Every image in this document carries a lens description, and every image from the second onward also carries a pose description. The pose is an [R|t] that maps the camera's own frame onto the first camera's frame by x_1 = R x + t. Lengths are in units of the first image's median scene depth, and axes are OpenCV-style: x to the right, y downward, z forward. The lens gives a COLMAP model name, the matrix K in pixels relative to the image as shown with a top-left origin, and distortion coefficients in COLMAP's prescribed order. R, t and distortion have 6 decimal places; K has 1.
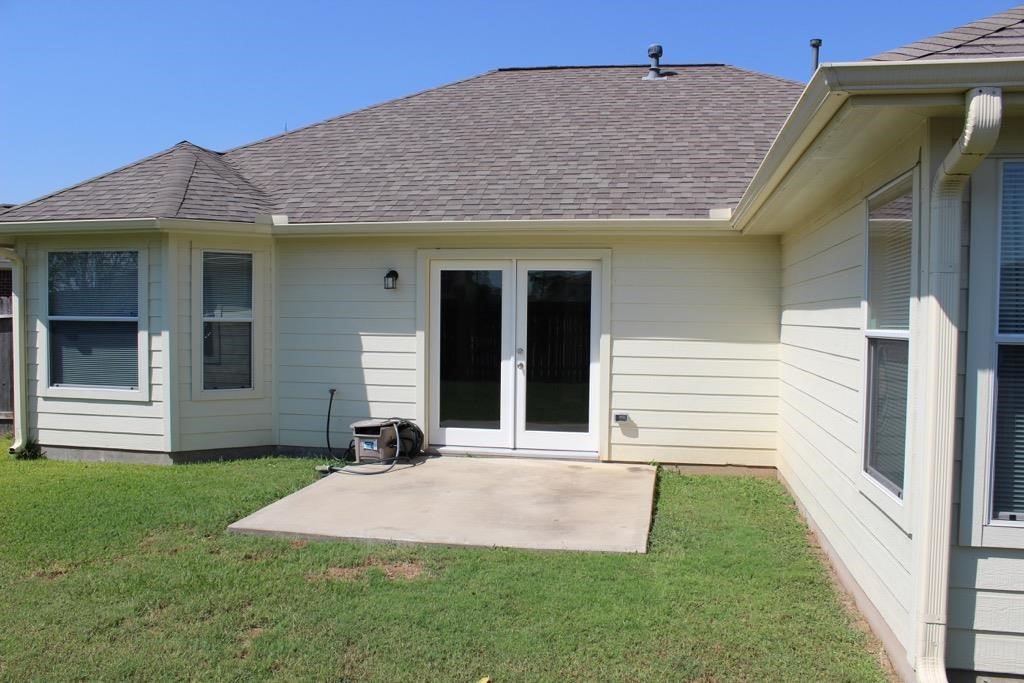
lens RADIAL K [[851.4, 0, 511.8], [0, 851.4, 346.0], [0, 0, 1]] dist [-0.145550, 0.118577]
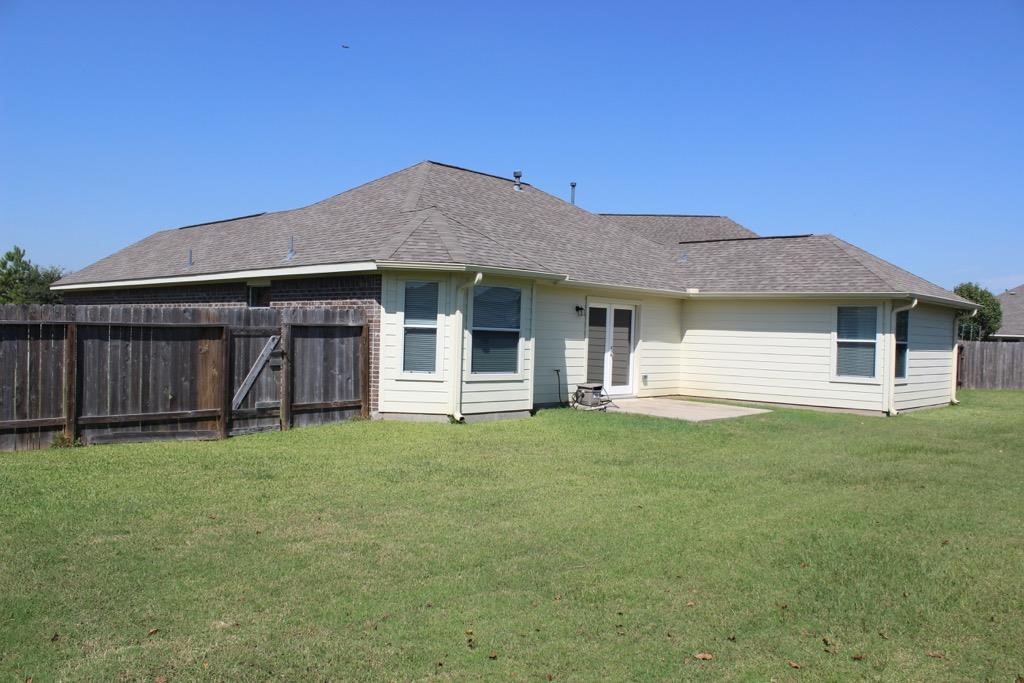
lens RADIAL K [[851.4, 0, 510.6], [0, 851.4, 340.1], [0, 0, 1]] dist [-0.145550, 0.118577]
pose [[0.528142, -0.002180, 0.849153, -1.884434], [0.003945, 0.999992, 0.000114, -0.013338], [-0.849147, 0.003289, 0.528147, 0.122840]]
